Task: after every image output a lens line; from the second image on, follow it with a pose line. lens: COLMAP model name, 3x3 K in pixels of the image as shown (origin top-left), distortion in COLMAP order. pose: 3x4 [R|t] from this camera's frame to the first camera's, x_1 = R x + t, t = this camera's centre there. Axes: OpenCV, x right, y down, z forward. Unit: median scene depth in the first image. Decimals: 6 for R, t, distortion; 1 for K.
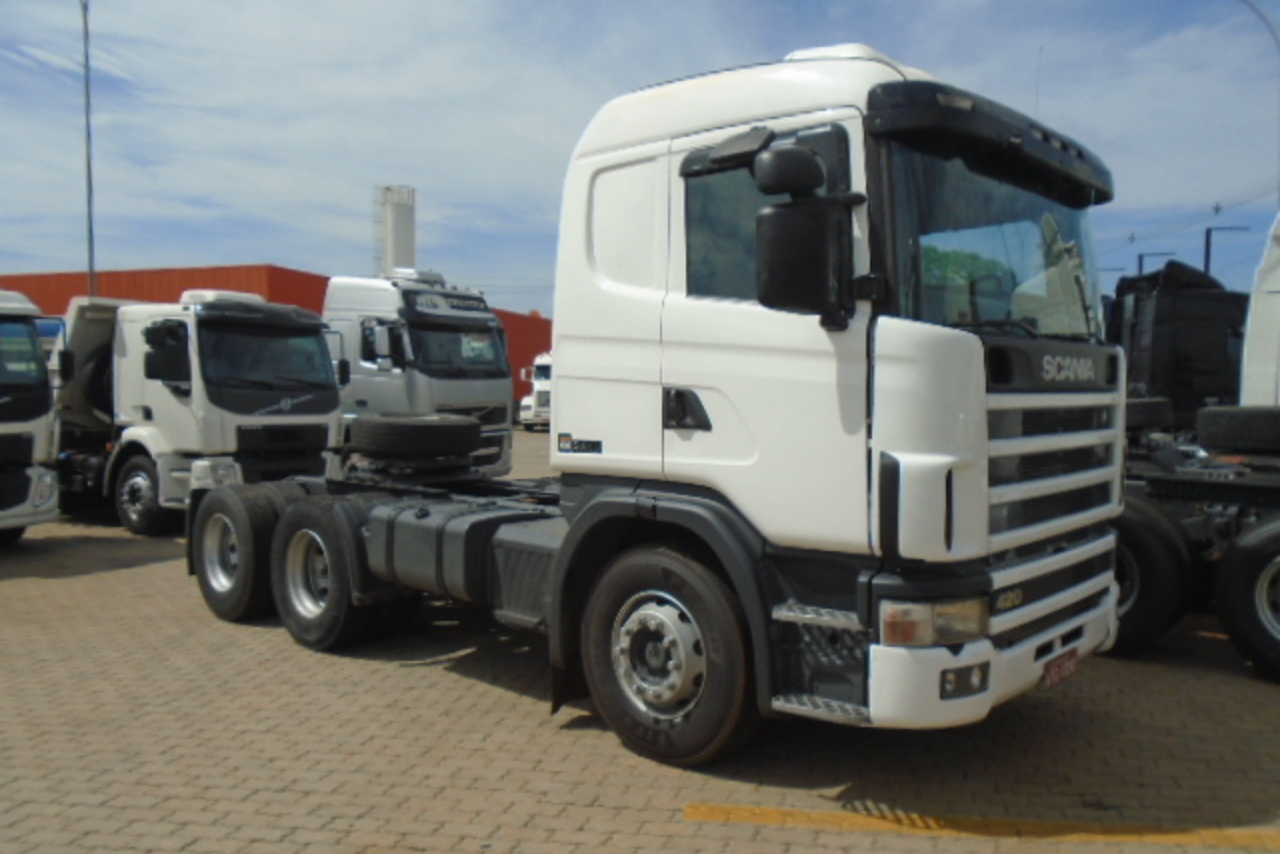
lens RADIAL K [[993.2, 0, 640.0], [0, 993.2, 427.0], [0, 0, 1]] dist [-0.004866, 0.004704]
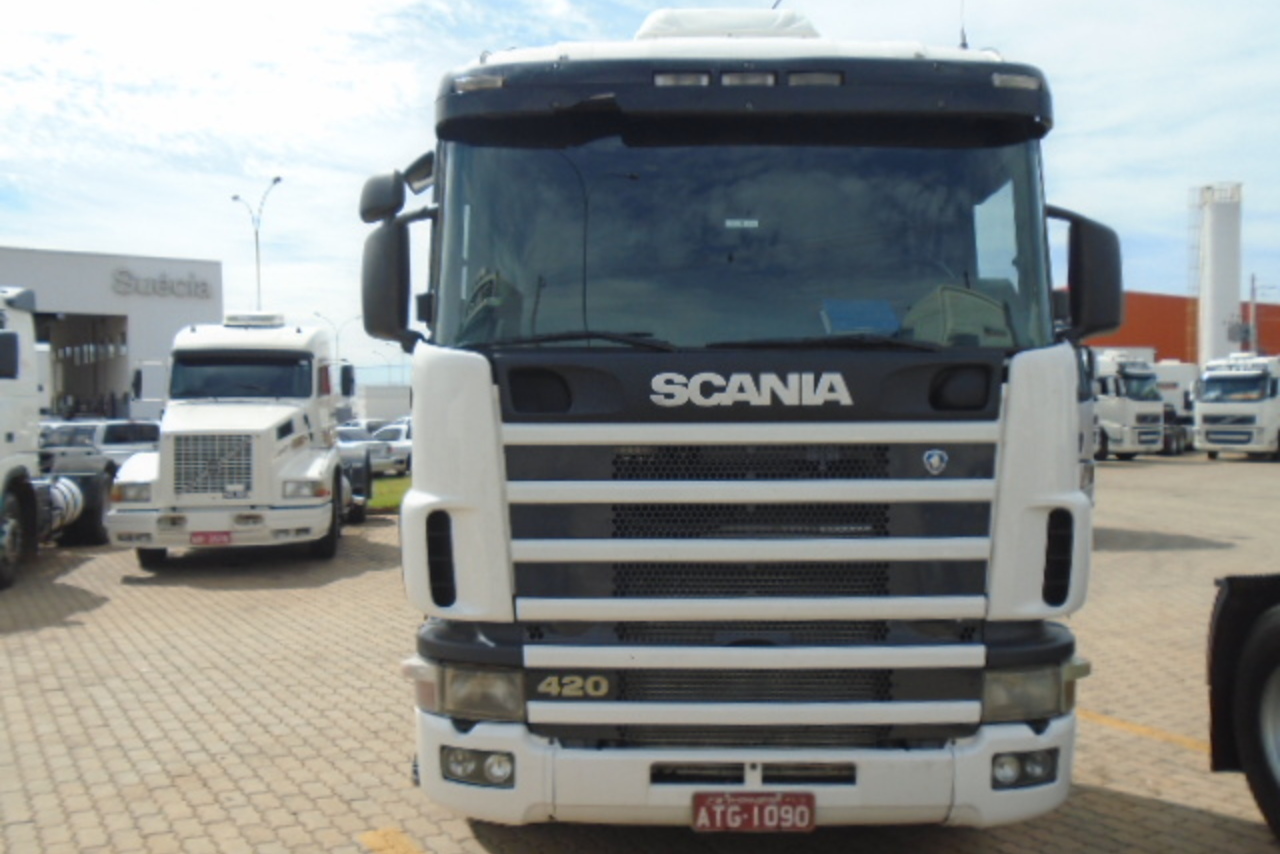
lens RADIAL K [[992.1, 0, 640.0], [0, 992.1, 427.0], [0, 0, 1]] dist [-0.009115, -0.002033]
pose [[0.660671, 0.001400, -0.750675, 0.960014], [-0.020593, 0.999656, -0.016260, -0.018429], [0.750393, 0.026202, 0.660472, 0.499817]]
